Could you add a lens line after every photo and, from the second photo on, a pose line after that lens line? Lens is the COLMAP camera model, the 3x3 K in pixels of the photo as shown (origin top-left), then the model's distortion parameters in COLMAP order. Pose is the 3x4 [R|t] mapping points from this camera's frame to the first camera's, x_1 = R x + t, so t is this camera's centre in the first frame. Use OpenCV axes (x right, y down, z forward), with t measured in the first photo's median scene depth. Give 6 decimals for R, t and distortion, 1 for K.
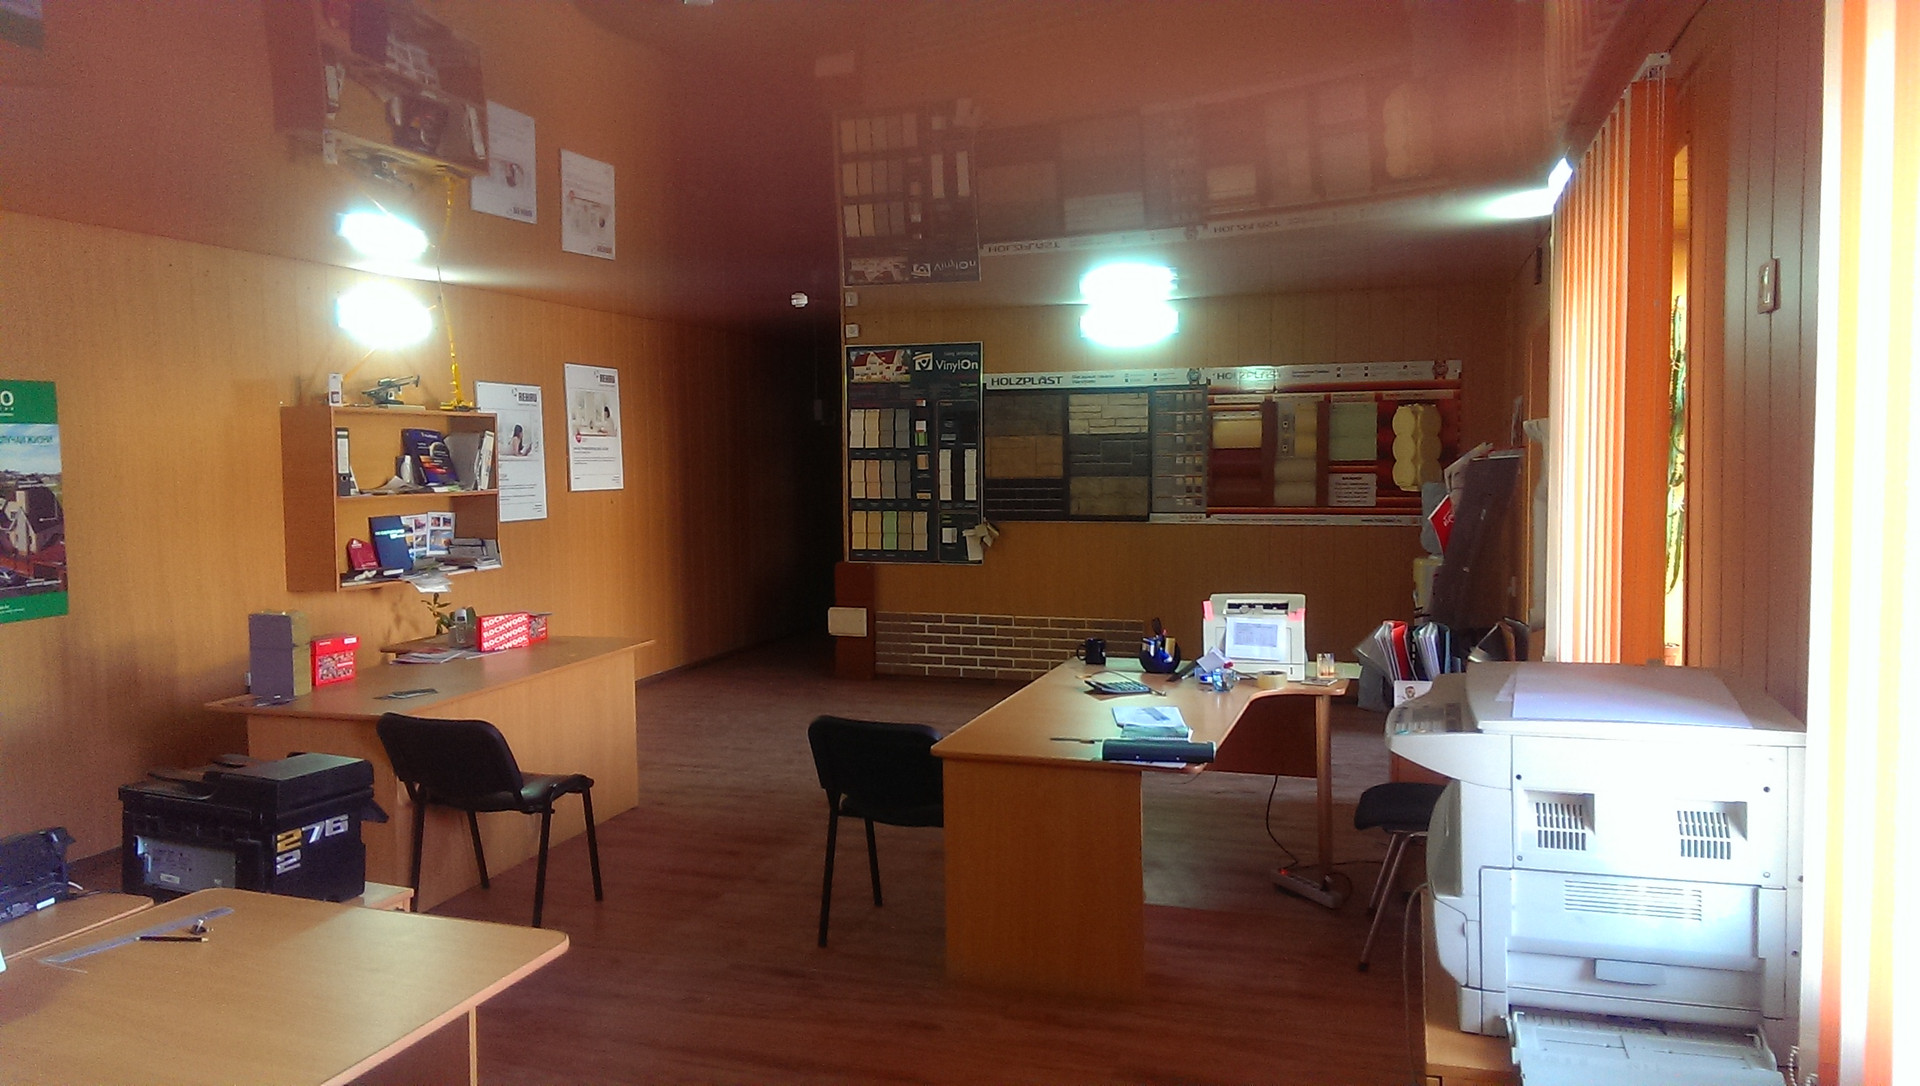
lens RADIAL K [[1350.5, 0, 950.4], [0, 1350.5, 538.6], [0, 0, 1]] dist [0.039413, -0.038351]
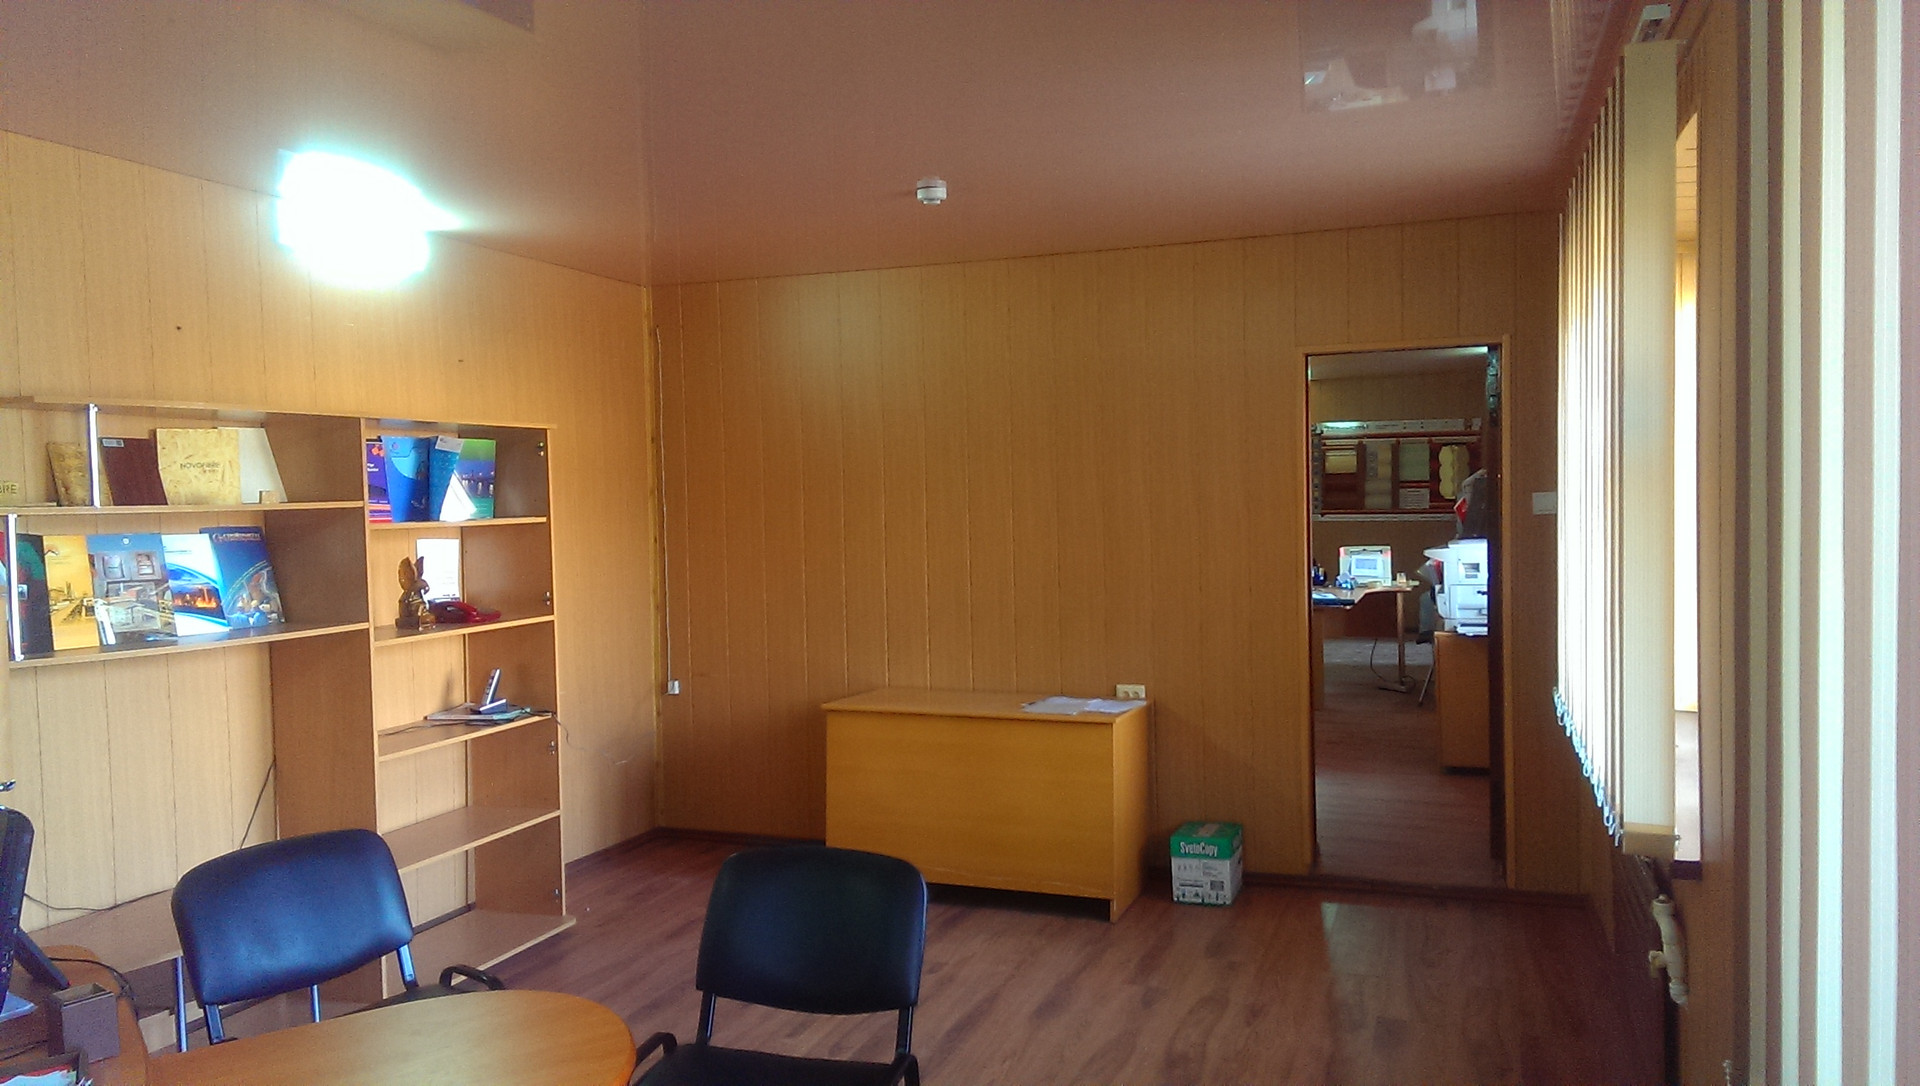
lens RADIAL K [[1350.5, 0, 952.8], [0, 1350.5, 537.7], [0, 0, 1]] dist [0.039413, -0.038351]
pose [[0.999141, -0.005540, -0.041080, -0.189966], [0.004594, 0.999723, -0.023103, 0.046349], [0.041196, 0.022895, 0.998889, -0.646670]]
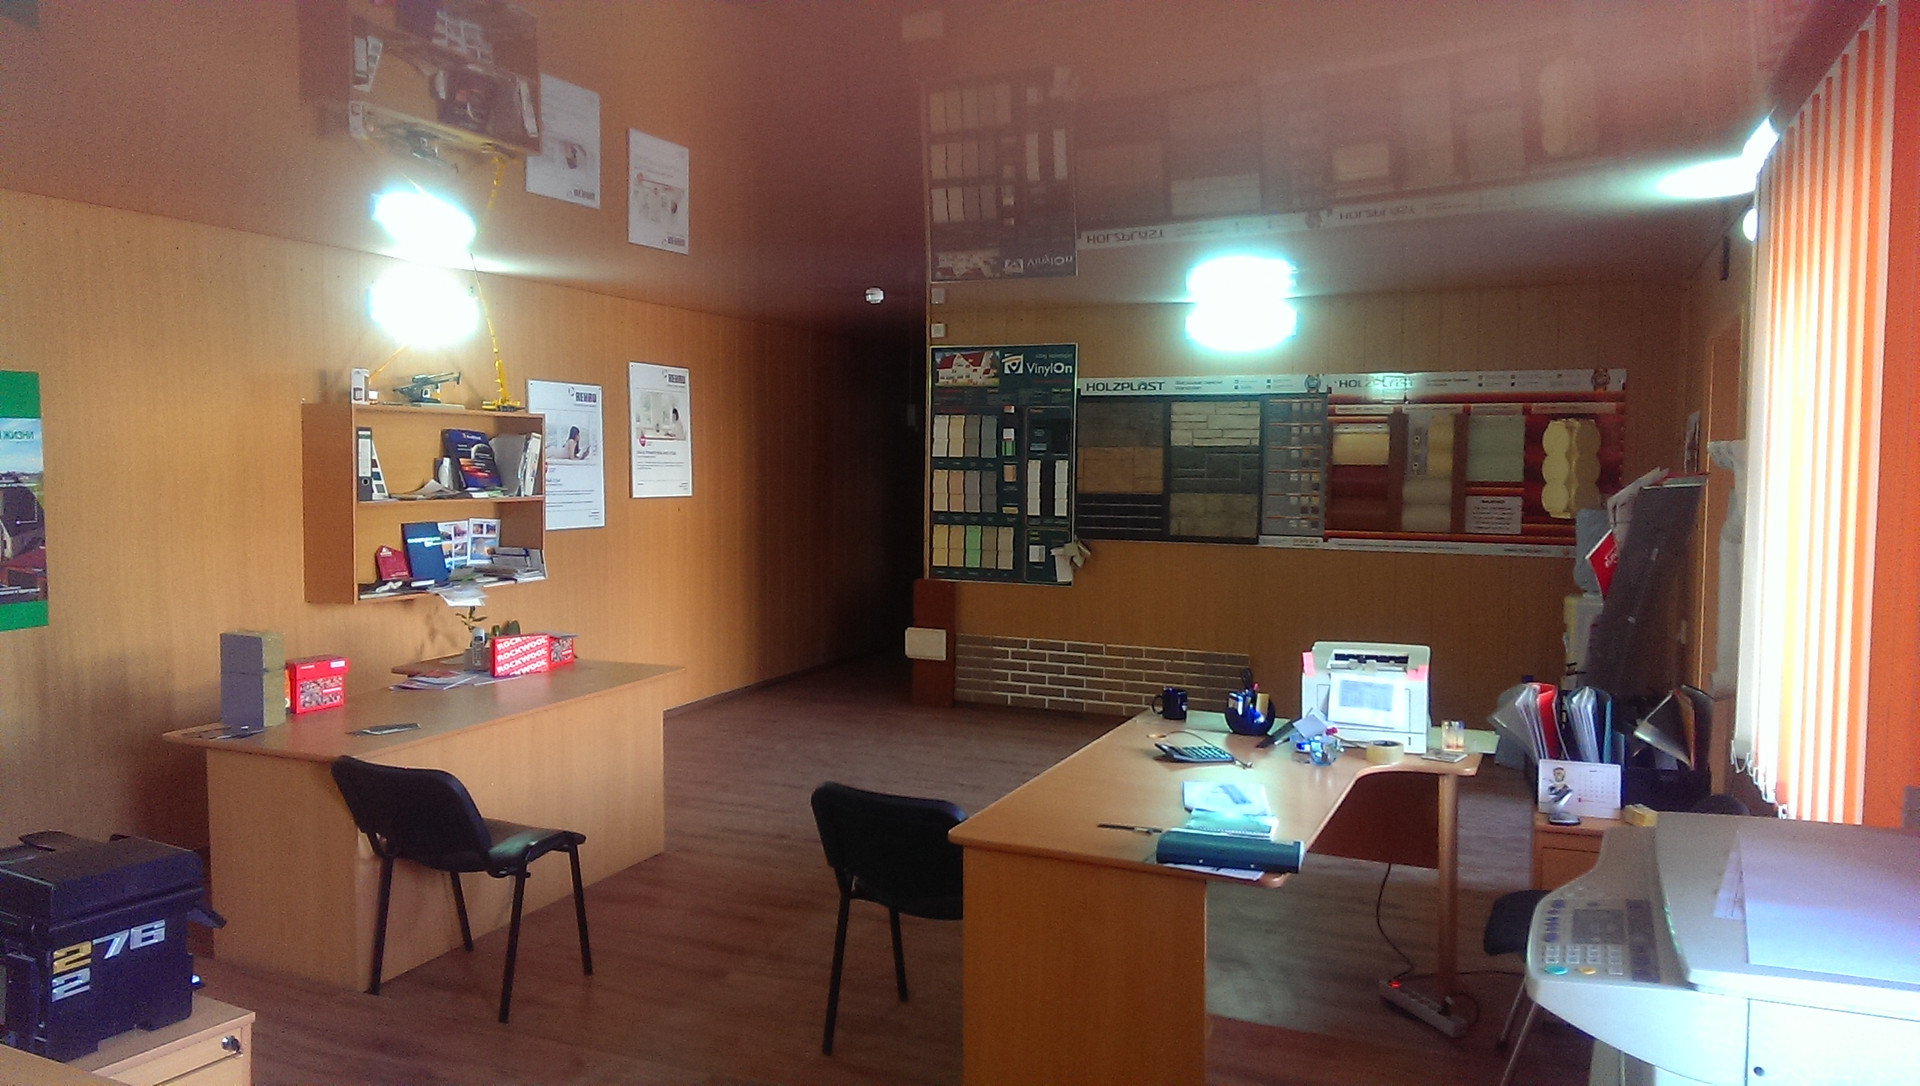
lens RADIAL K [[1350.5, 0, 951.2], [0, 1350.5, 539.9], [0, 0, 1]] dist [0.039413, -0.038351]
pose [[0.995406, 0.023612, -0.092783, 0.029357], [-0.023882, 0.999713, -0.001803, -0.010039], [0.092714, 0.004011, 0.995685, 0.092713]]
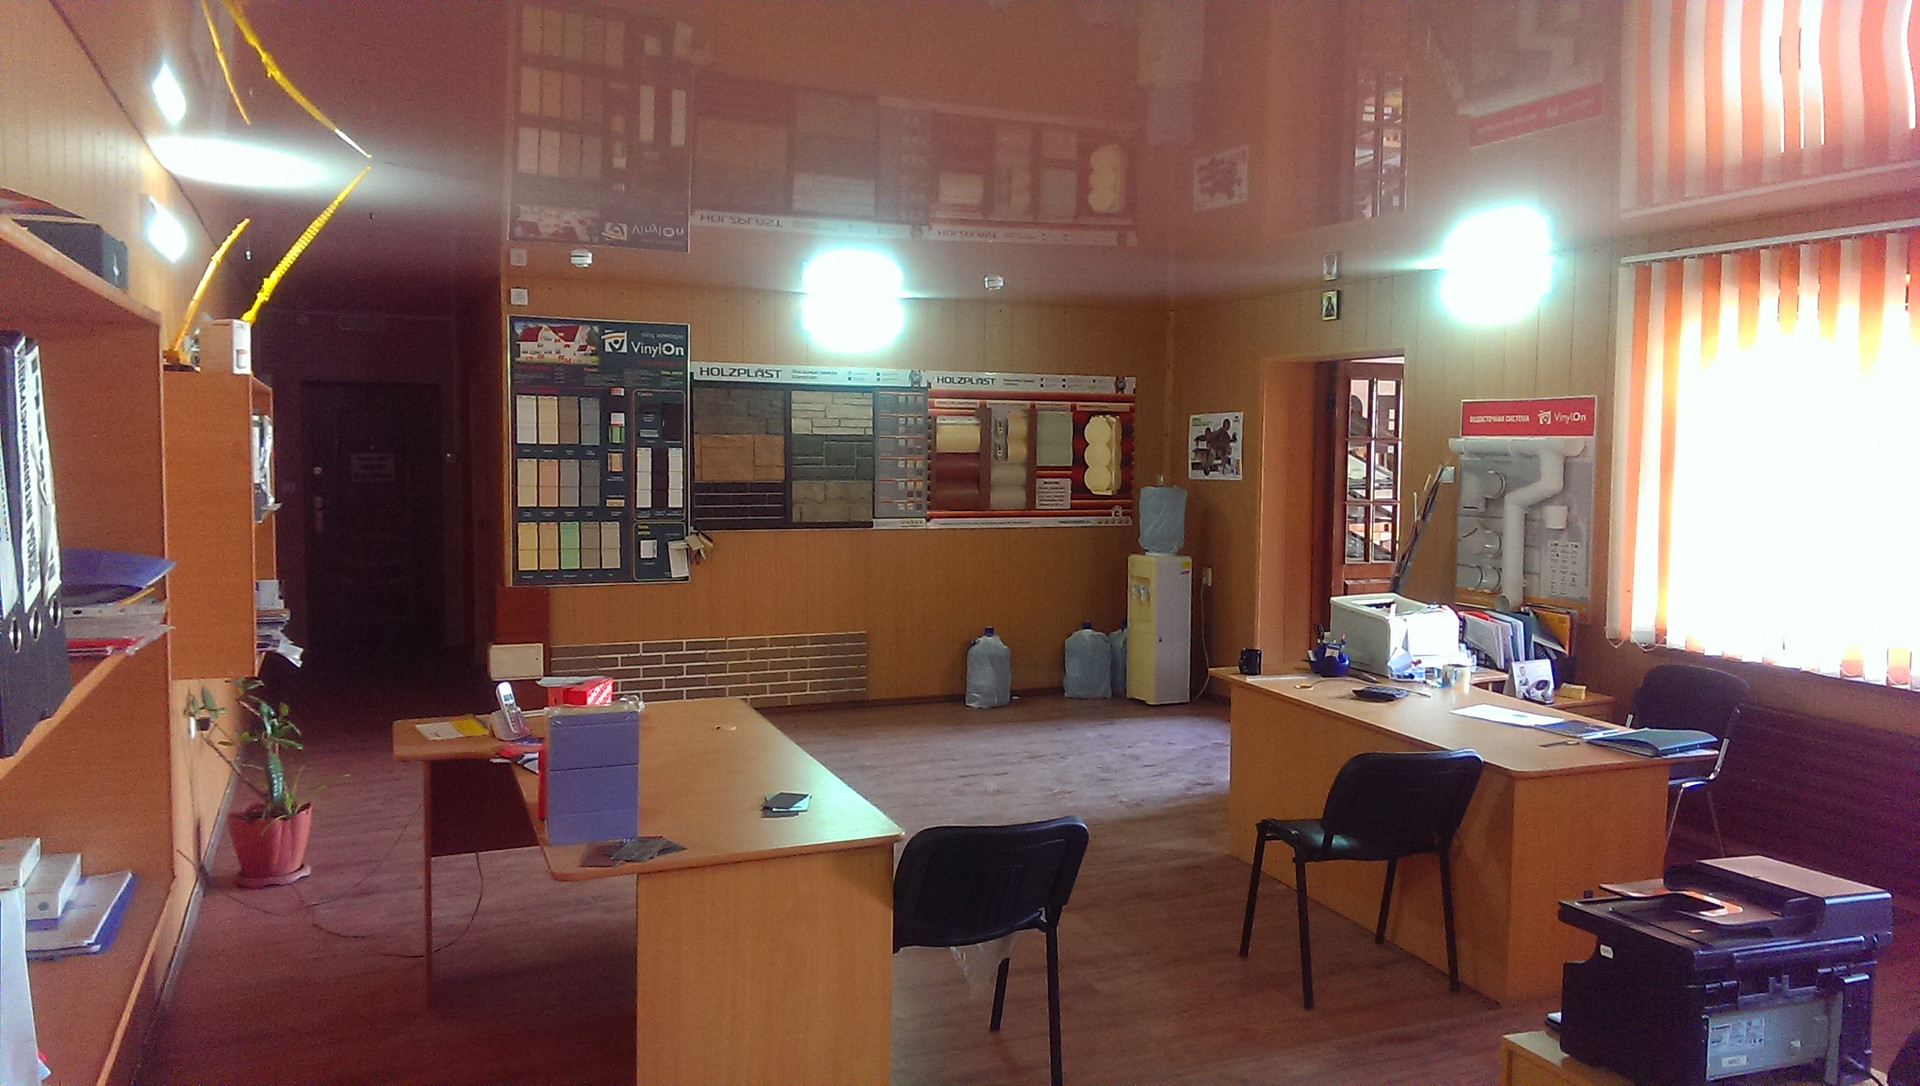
lens RADIAL K [[1350.5, 0, 961.9], [0, 1350.5, 546.1], [0, 0, 1]] dist [0.039413, -0.038351]
pose [[0.737109, -0.033183, 0.674959, -0.485781], [0.025936, 0.999447, 0.020812, -0.019157], [-0.675276, 0.002165, 0.737562, 0.271099]]
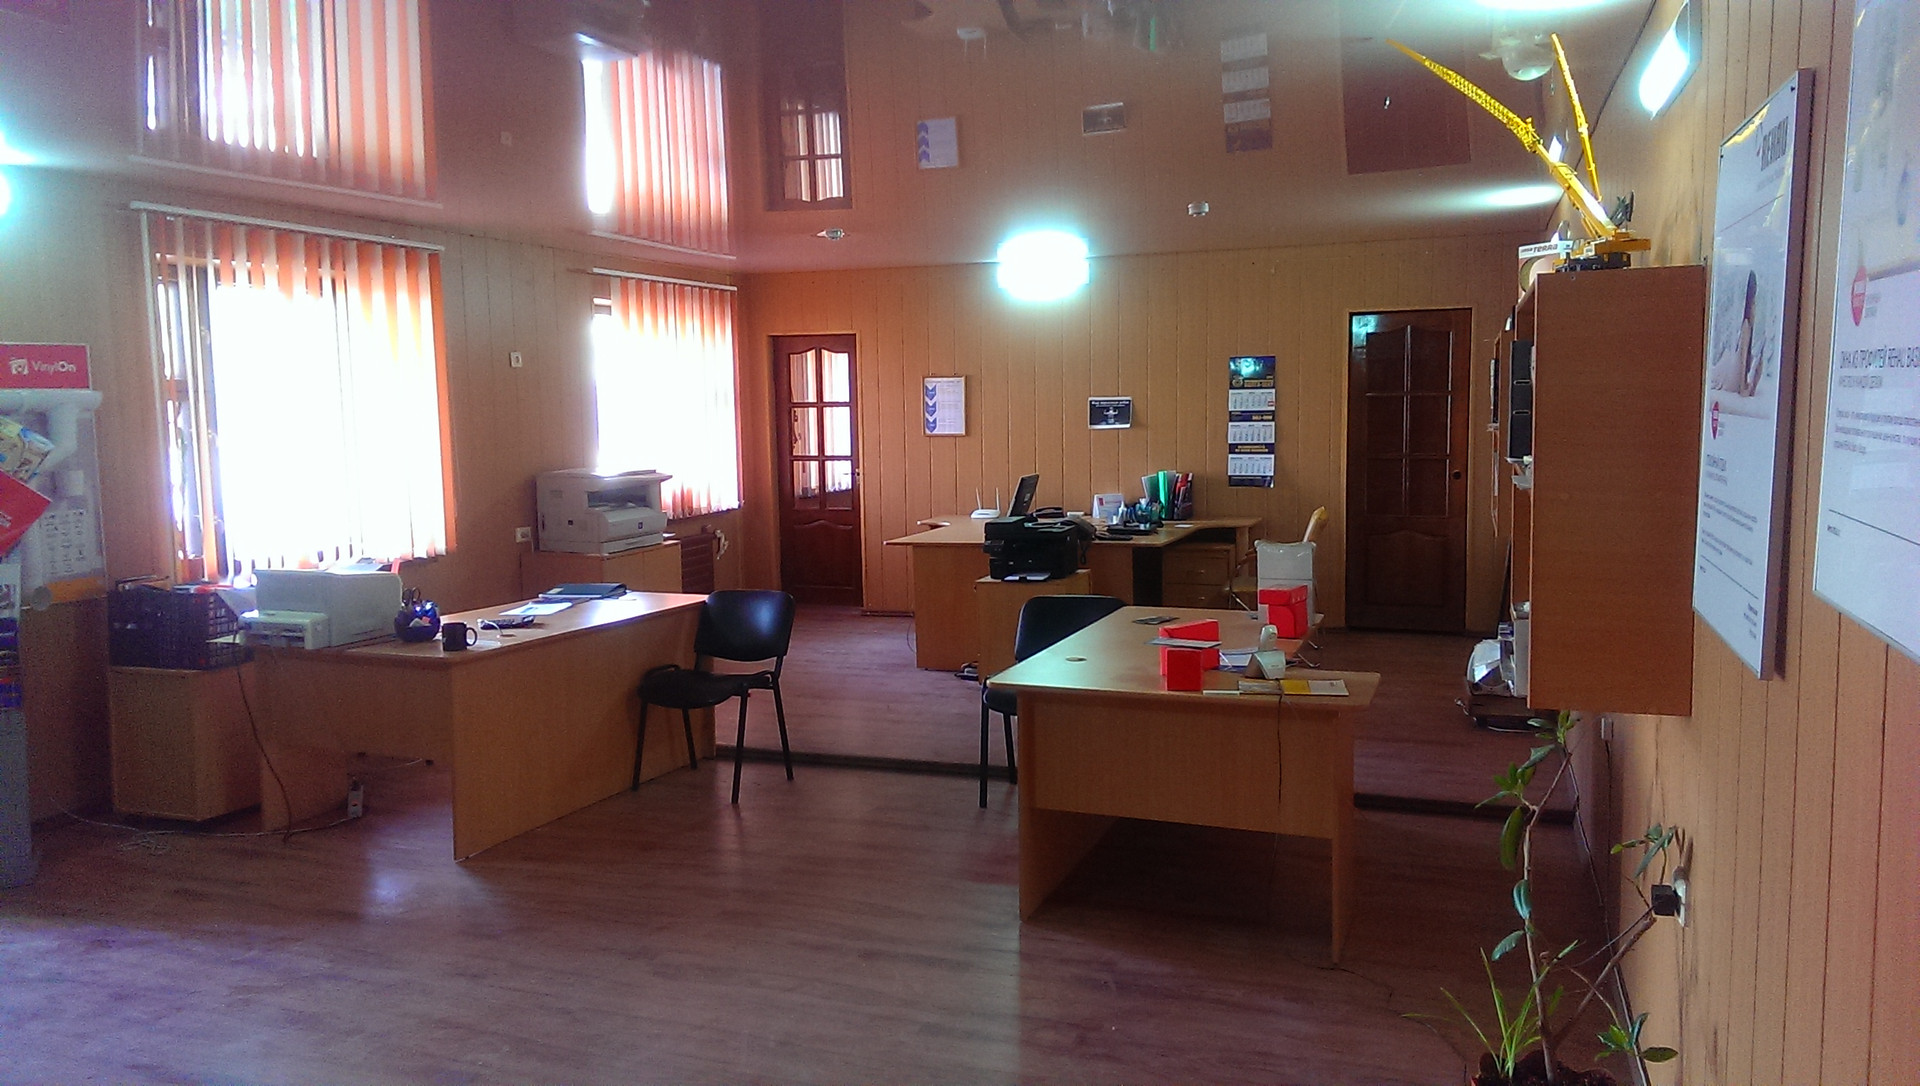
lens RADIAL K [[1350.5, 0, 954.6], [0, 1350.5, 529.3], [0, 0, 1]] dist [0.039413, -0.038351]
pose [[-0.998090, 0.028043, 0.055046, -0.183468], [0.036540, 0.986440, 0.160003, -0.079251], [-0.049812, 0.161708, -0.985581, 1.250913]]
